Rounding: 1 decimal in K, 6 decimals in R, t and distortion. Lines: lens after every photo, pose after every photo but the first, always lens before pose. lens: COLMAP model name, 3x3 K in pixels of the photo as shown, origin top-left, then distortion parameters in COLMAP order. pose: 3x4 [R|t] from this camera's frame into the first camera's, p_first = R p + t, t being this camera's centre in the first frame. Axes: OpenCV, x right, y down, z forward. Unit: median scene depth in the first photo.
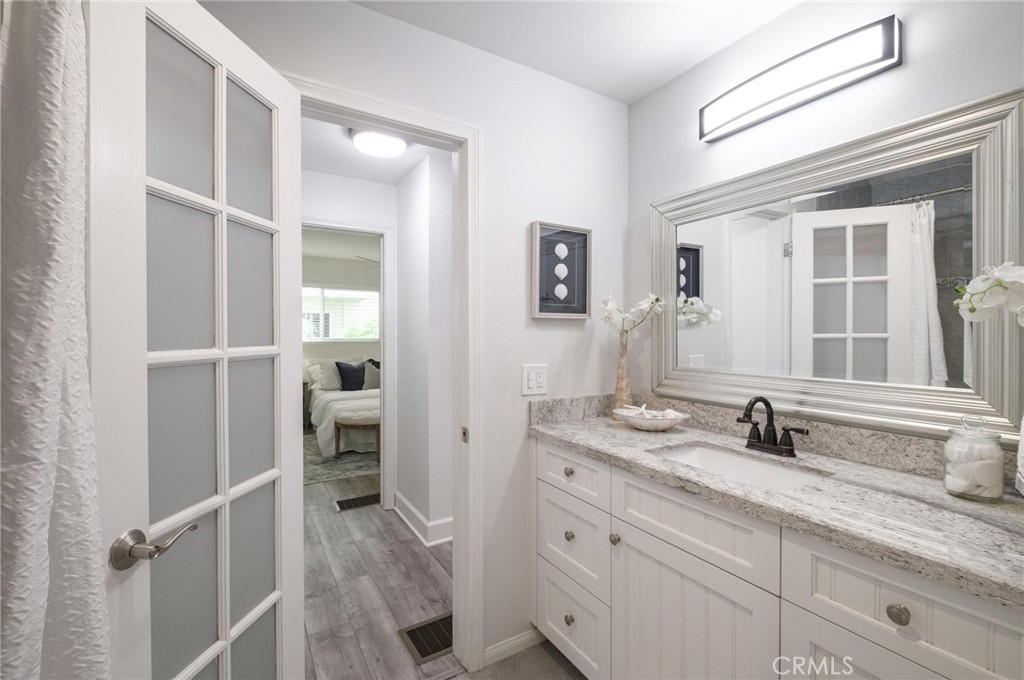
lens RADIAL K [[436.2, 0, 512.0], [0, 436.2, 340.0], [0, 0, 1]] dist [0.000861, 0.000055]
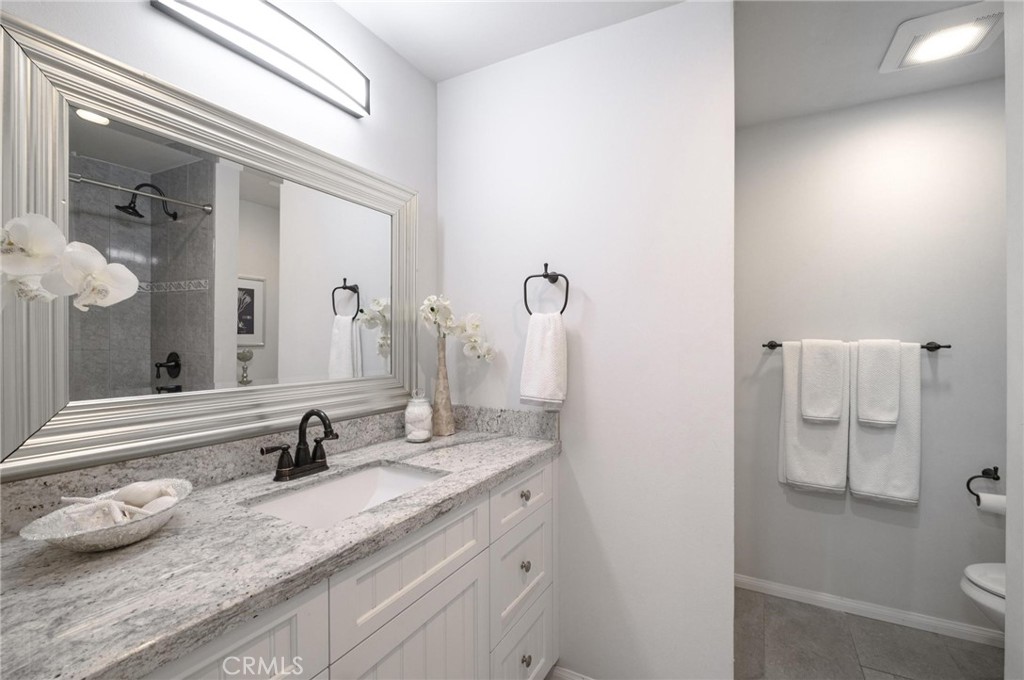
lens RADIAL K [[453.3, 0, 512.0], [0, 453.3, 340.0], [0, 0, 1]] dist [0.000167, -0.000006]
pose [[-0.500719, -0.002636, 0.865606, -0.391777], [0.005084, 0.999969, 0.005986, -0.008131], [-0.865595, 0.007398, -0.500691, 1.134992]]
